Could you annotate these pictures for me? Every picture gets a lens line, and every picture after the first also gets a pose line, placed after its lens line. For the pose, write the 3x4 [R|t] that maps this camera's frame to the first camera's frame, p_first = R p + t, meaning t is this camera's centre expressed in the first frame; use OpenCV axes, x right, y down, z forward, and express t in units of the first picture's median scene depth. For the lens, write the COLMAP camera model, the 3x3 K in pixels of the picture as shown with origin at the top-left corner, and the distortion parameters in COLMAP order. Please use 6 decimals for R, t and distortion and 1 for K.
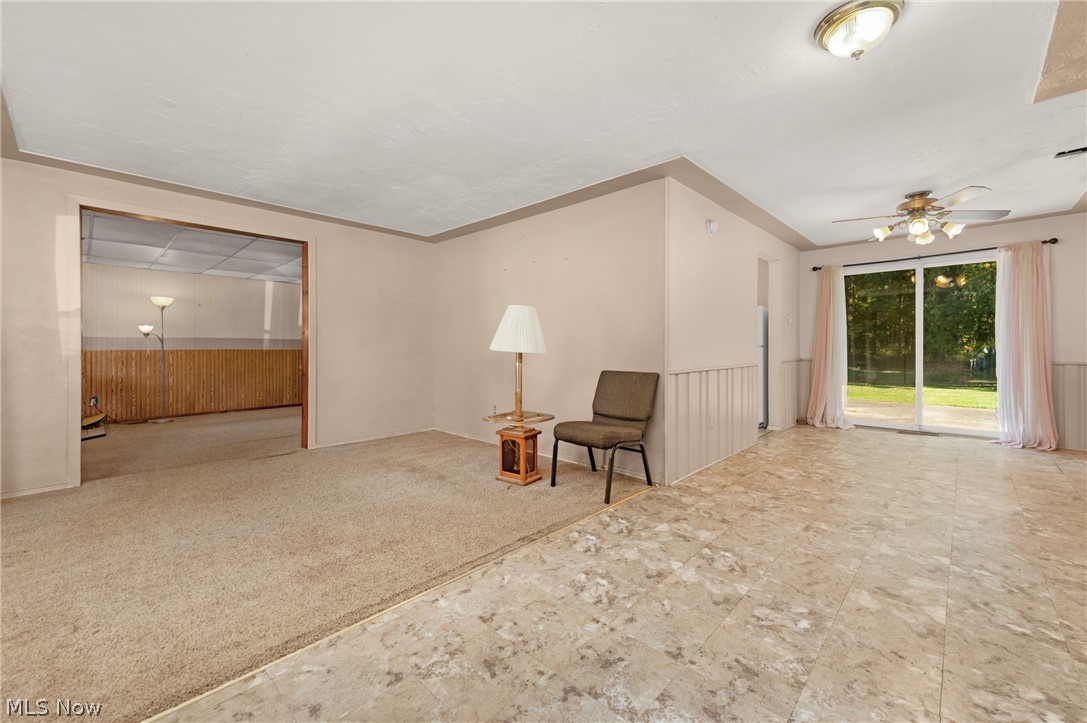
lens RADIAL K [[434.8, 0, 561.1], [0, 434.8, 348.7], [0, 0, 1]] dist [0.017072, -0.004607]
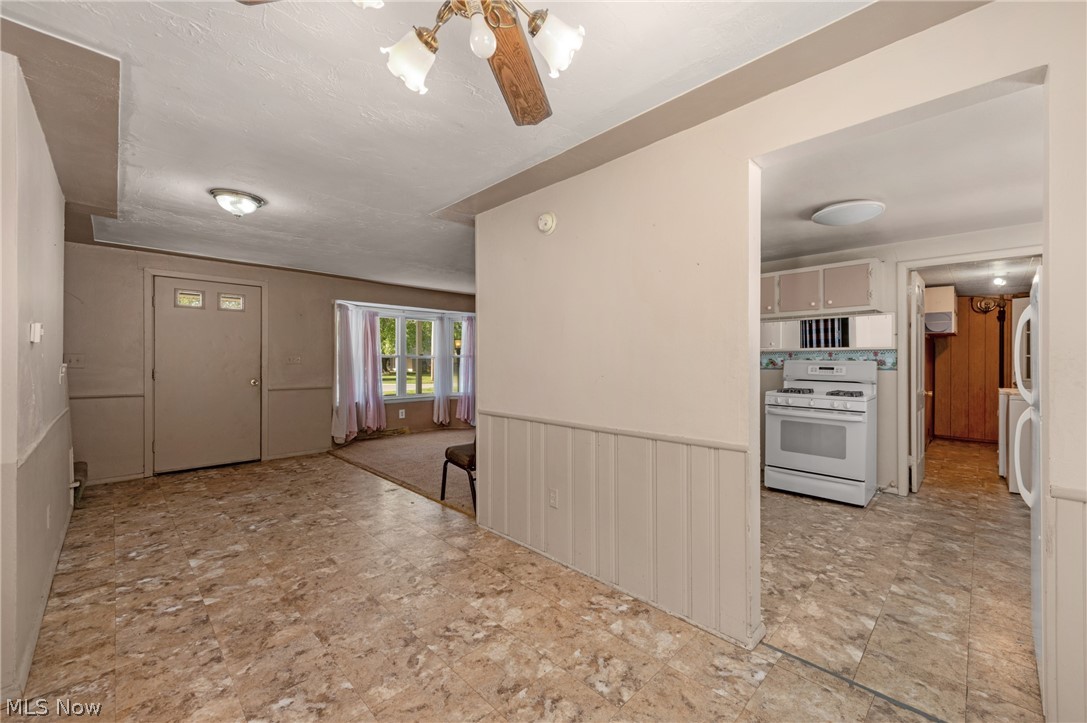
lens RADIAL K [[434.8, 0, 551.8], [0, 434.8, 360.2], [0, 0, 1]] dist [0.017072, -0.004607]
pose [[-0.043378, 0.004672, -0.999048, 1.236394], [-0.003365, 0.999983, 0.004822, -0.064584], [0.999053, 0.003571, -0.043361, 1.223061]]
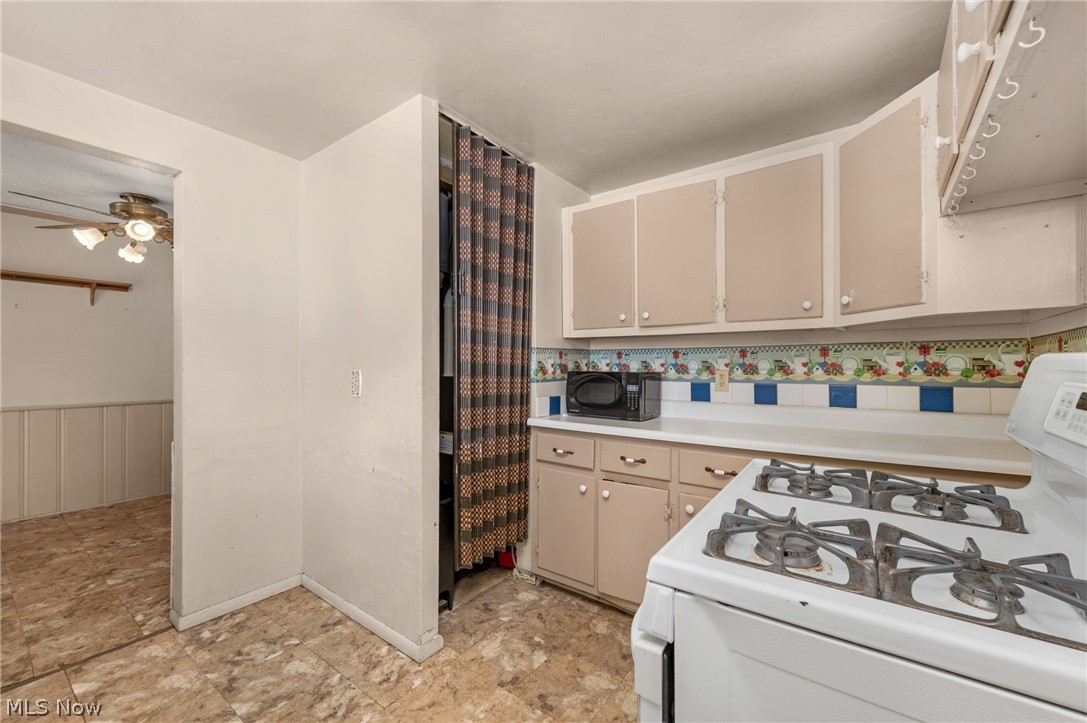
lens RADIAL K [[434.8, 0, 564.2], [0, 434.8, 362.2], [0, 0, 1]] dist [0.017072, -0.004607]
pose [[-0.993433, 0.002473, -0.114392, 0.156086], [0.002323, 0.999996, 0.001438, -0.057264], [0.114395, 0.001163, -0.993435, 2.162682]]
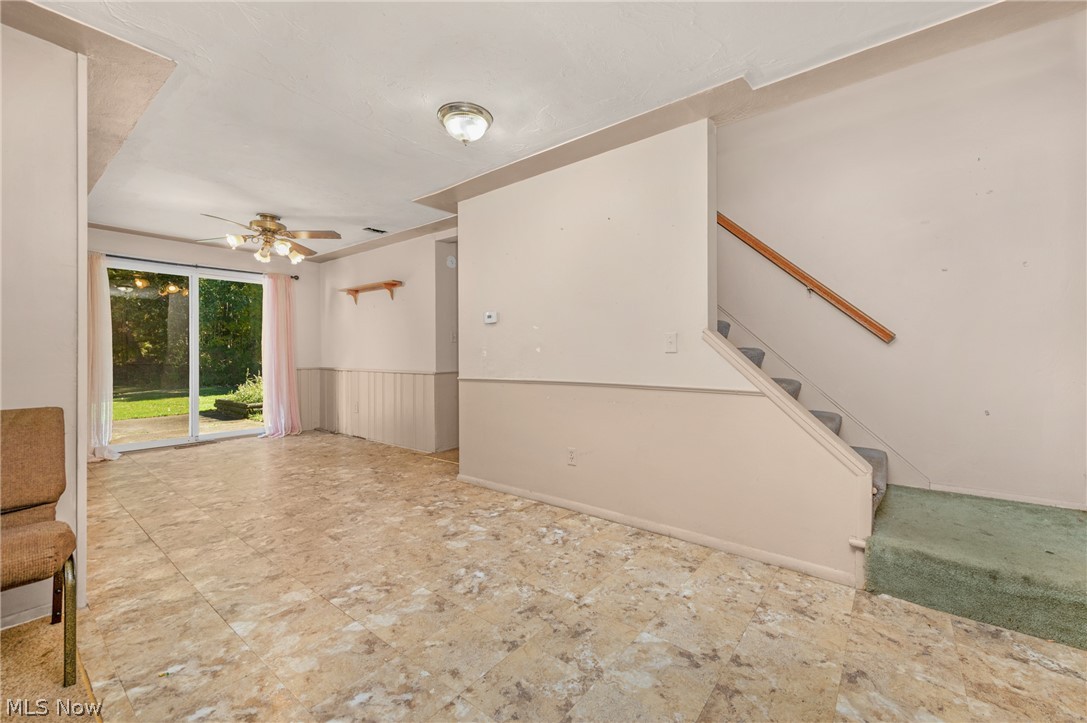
lens RADIAL K [[434.8, 0, 553.0], [0, 434.8, 356.9], [0, 0, 1]] dist [0.017072, -0.004607]
pose [[-0.081932, -0.001482, 0.996637, -0.370611], [0.005049, 0.999985, 0.001902, -0.002701], [-0.996625, 0.005188, -0.081923, 0.451509]]
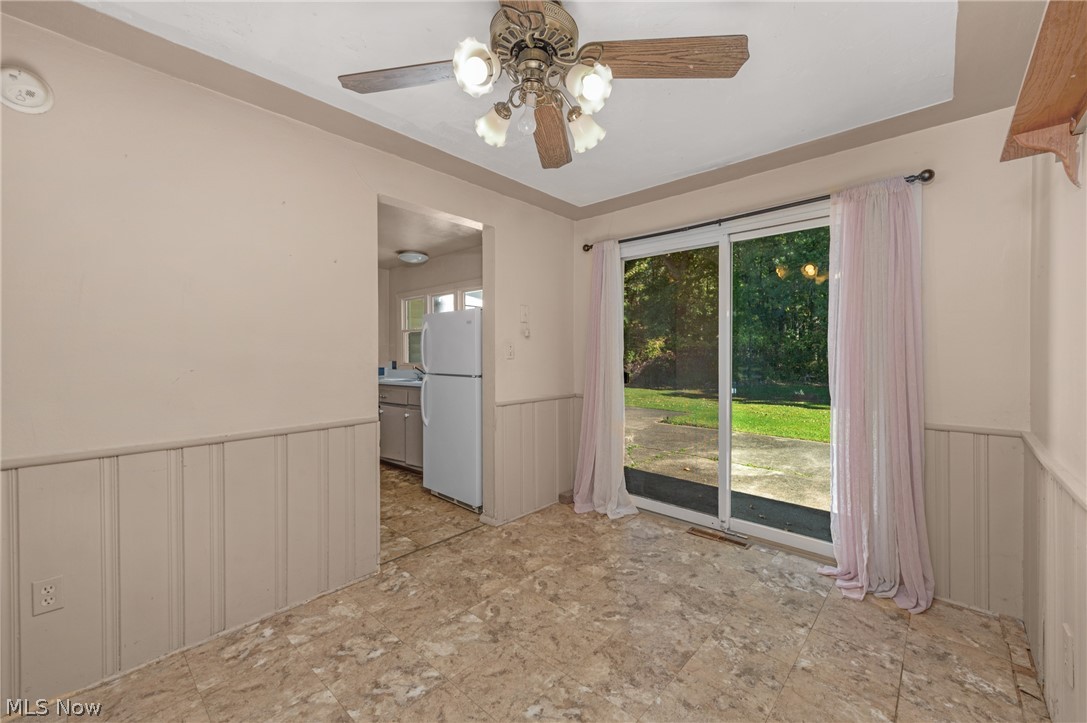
lens RADIAL K [[434.8, 0, 555.0], [0, 434.8, 341.8], [0, 0, 1]] dist [0.017072, -0.004607]
pose [[0.999980, 0.003523, 0.005323, 0.947048], [-0.003369, 0.999586, -0.028586, -0.057742], [-0.005421, 0.028568, 0.999577, 0.697941]]
